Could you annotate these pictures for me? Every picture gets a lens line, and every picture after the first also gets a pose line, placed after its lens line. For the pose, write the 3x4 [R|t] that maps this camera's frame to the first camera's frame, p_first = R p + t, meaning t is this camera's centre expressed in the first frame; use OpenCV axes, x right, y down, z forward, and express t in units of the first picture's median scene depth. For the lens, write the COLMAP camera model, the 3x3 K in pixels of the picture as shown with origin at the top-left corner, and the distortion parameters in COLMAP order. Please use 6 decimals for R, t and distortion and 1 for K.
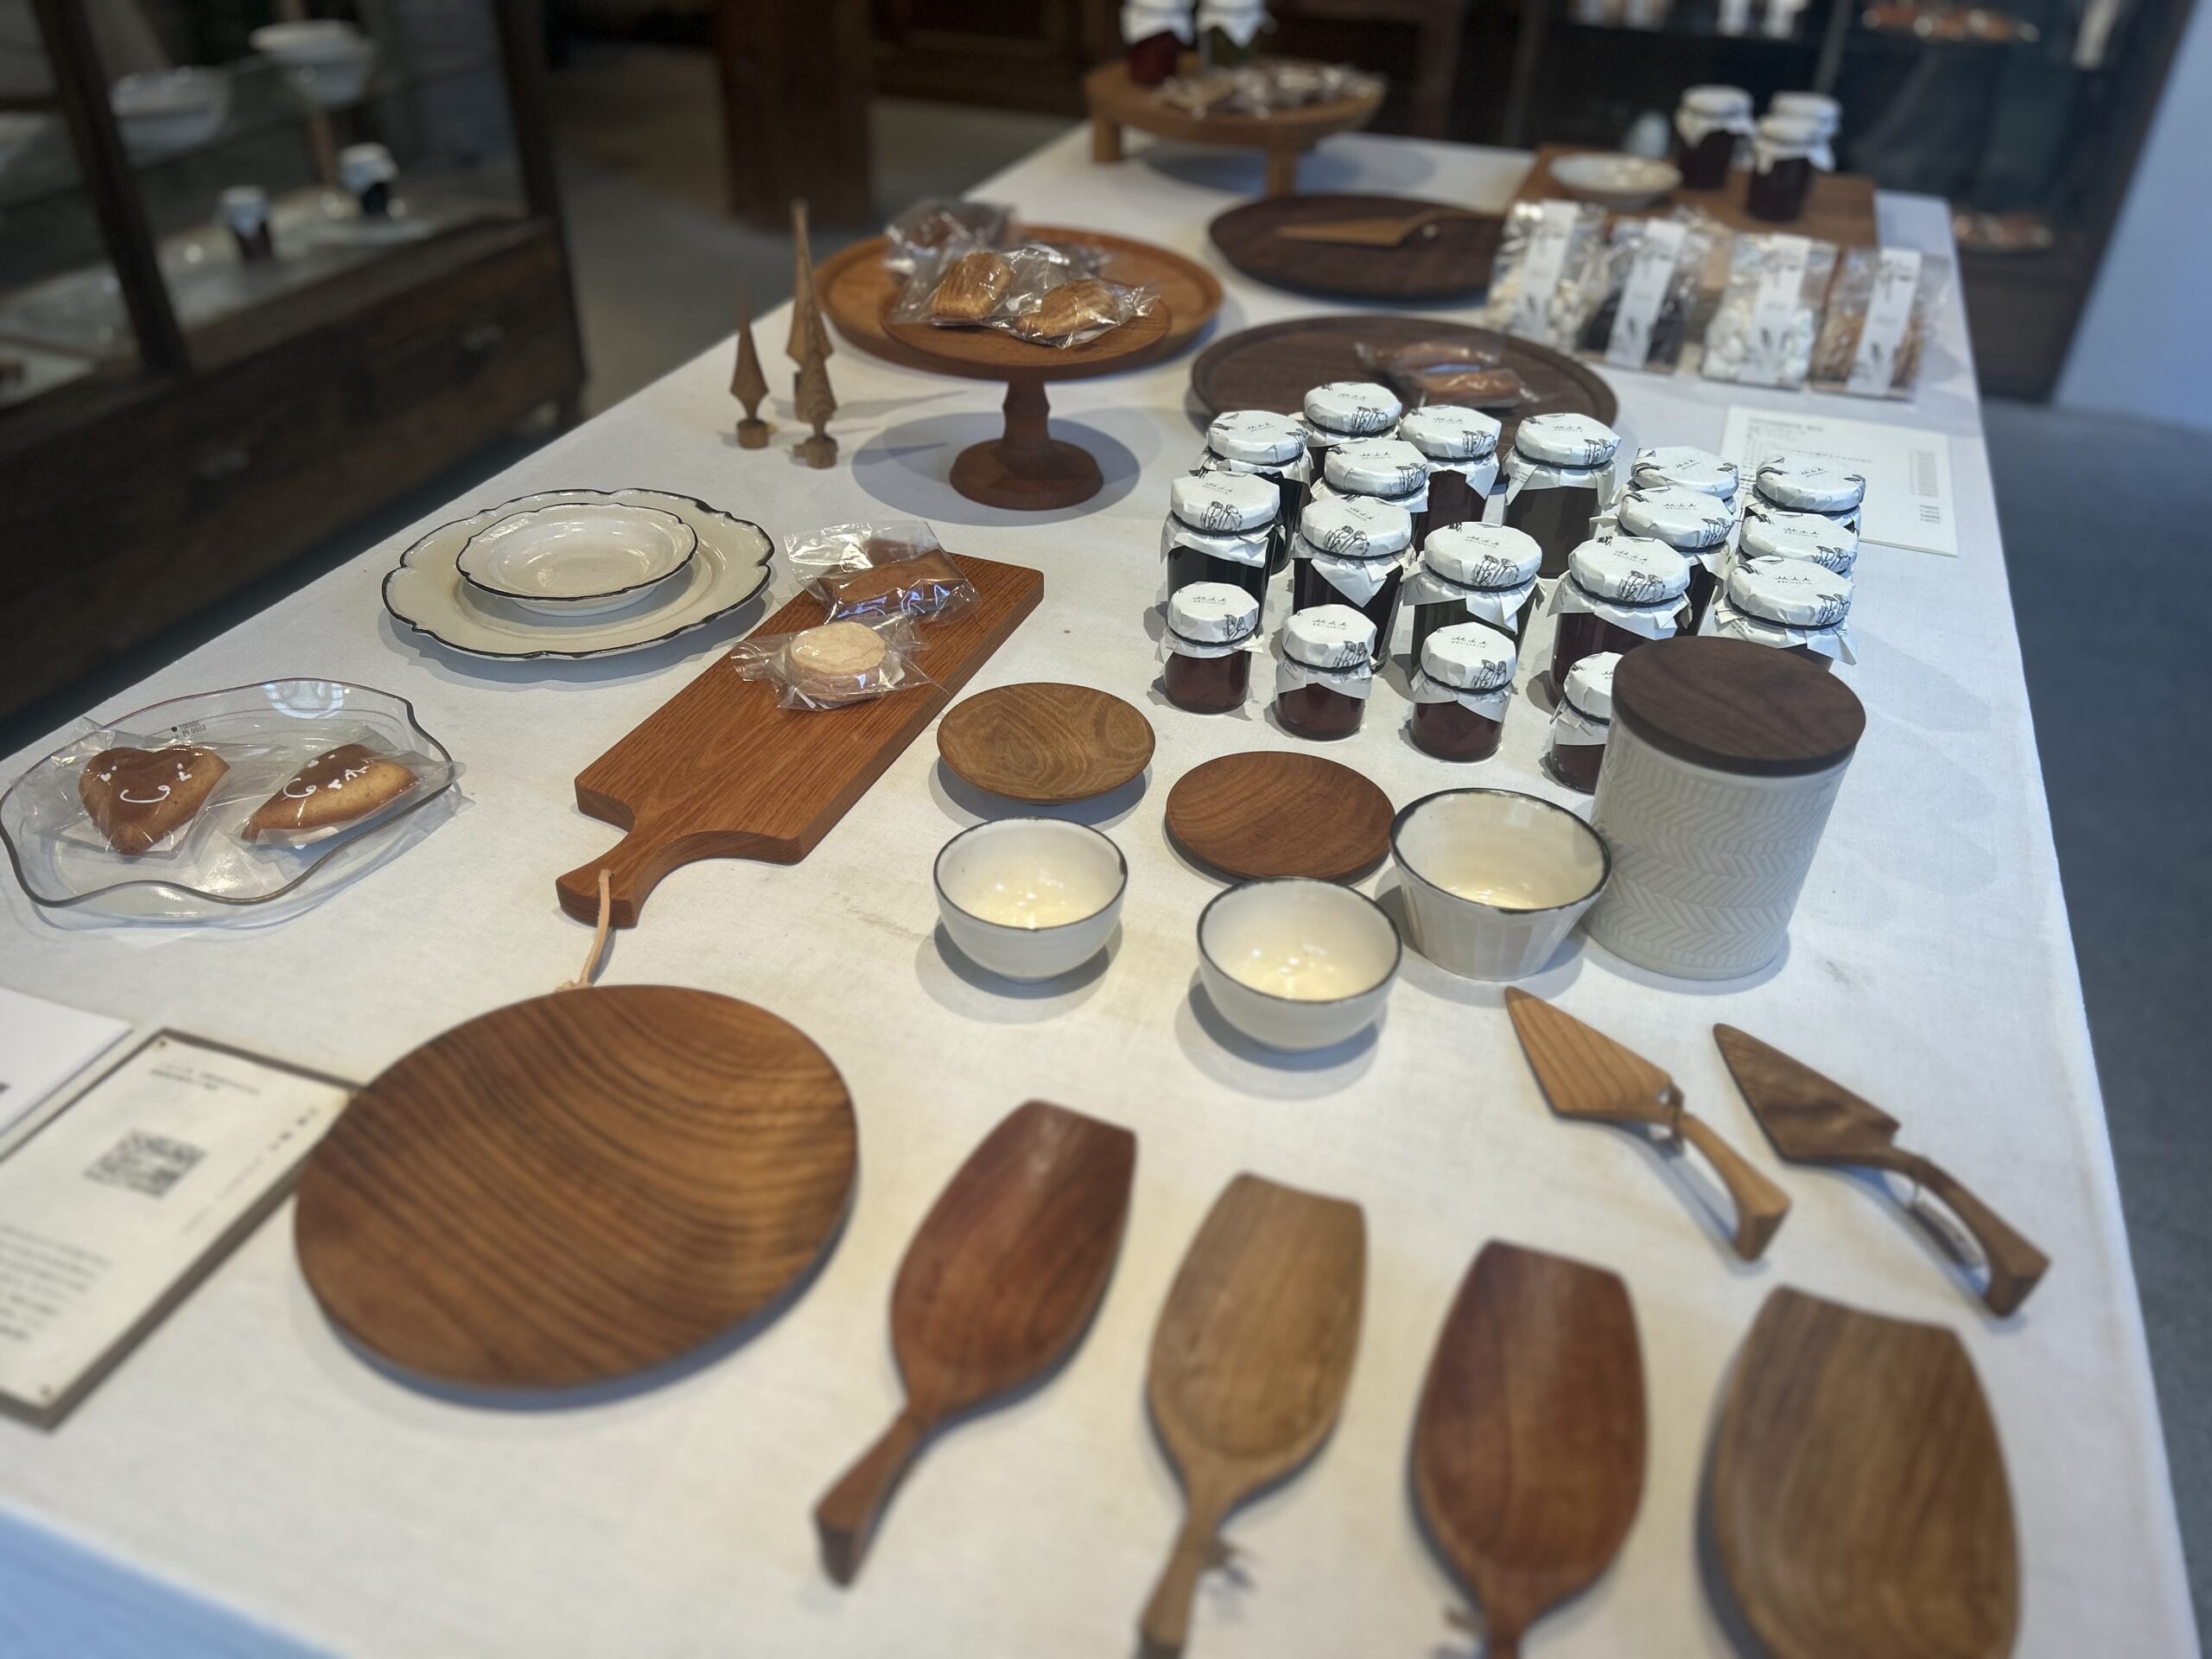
lens RADIAL K [[1695.3, 0, 1106.0], [0, 1695.3, 829.5], [0, 0, 1]] dist [0.061096, -0.004447]
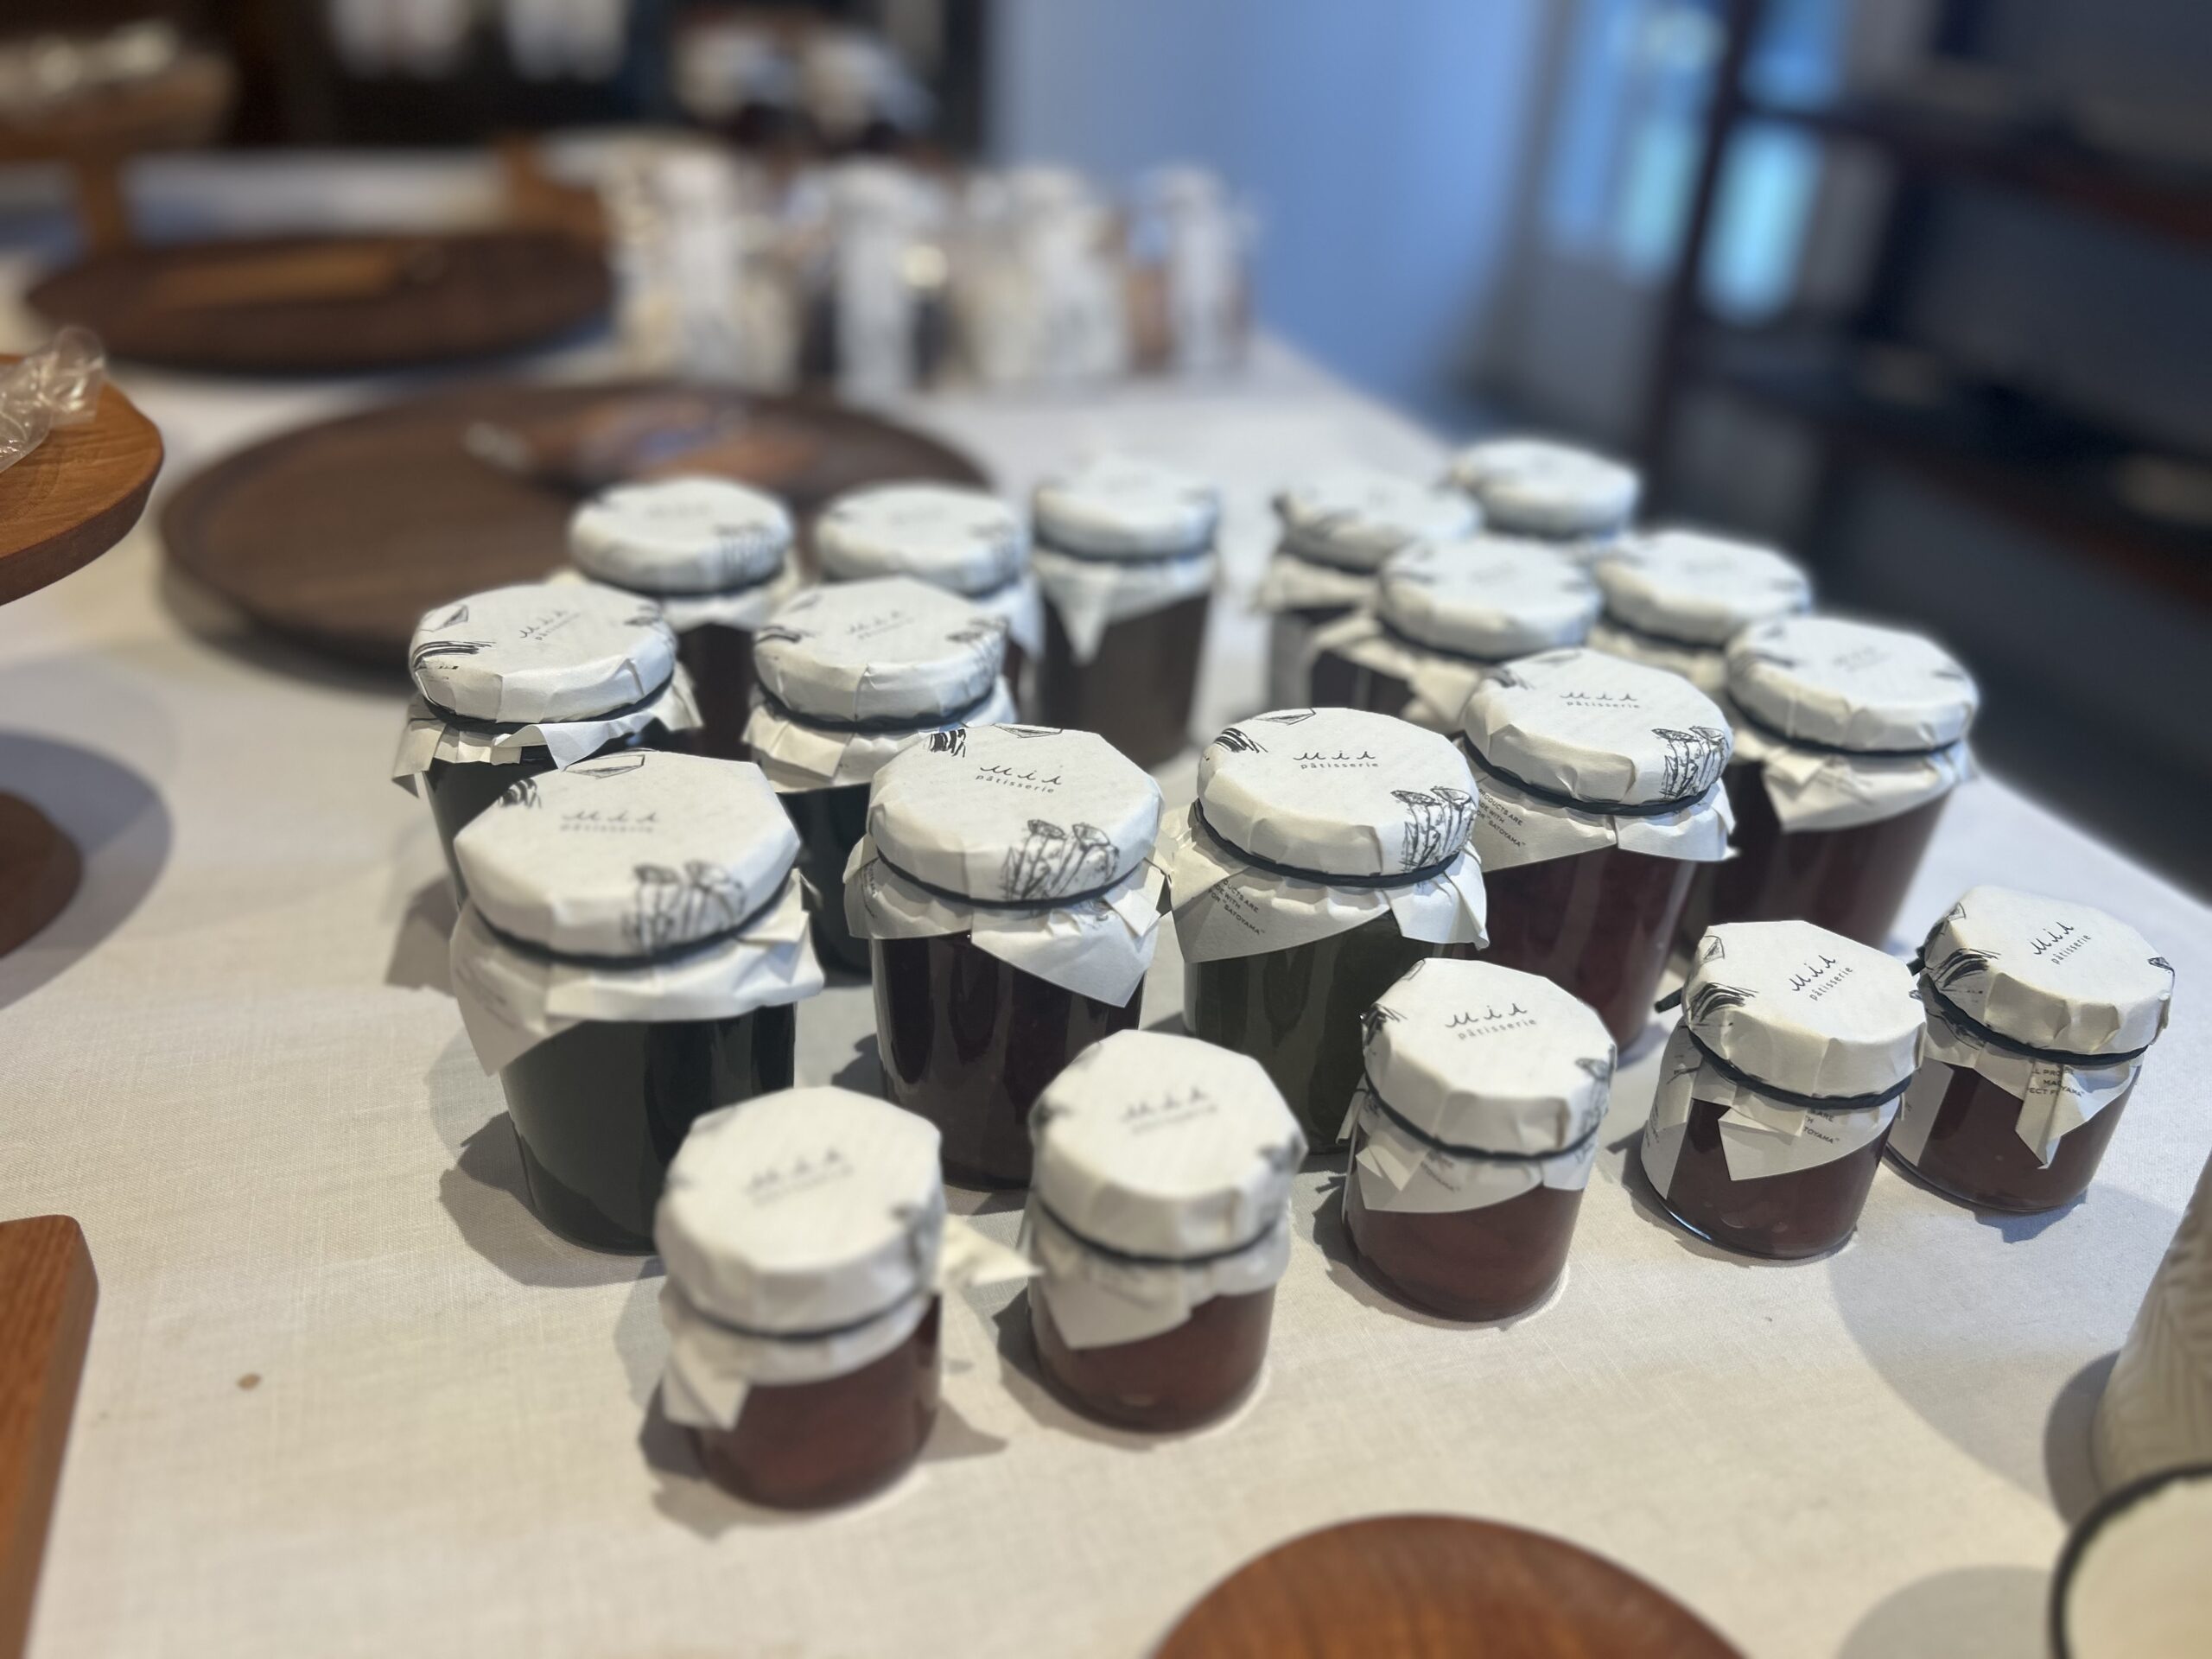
lens RADIAL K [[1695.3, 0, 1106.0], [0, 1695.3, 829.5], [0, 0, 1]] dist [0.061096, -0.004447]
pose [[0.772891, -0.308583, 0.554451, -0.048927], [0.339182, 0.939391, 0.050013, -0.184915], [-0.536279, 0.149405, 0.830712, 0.669706]]
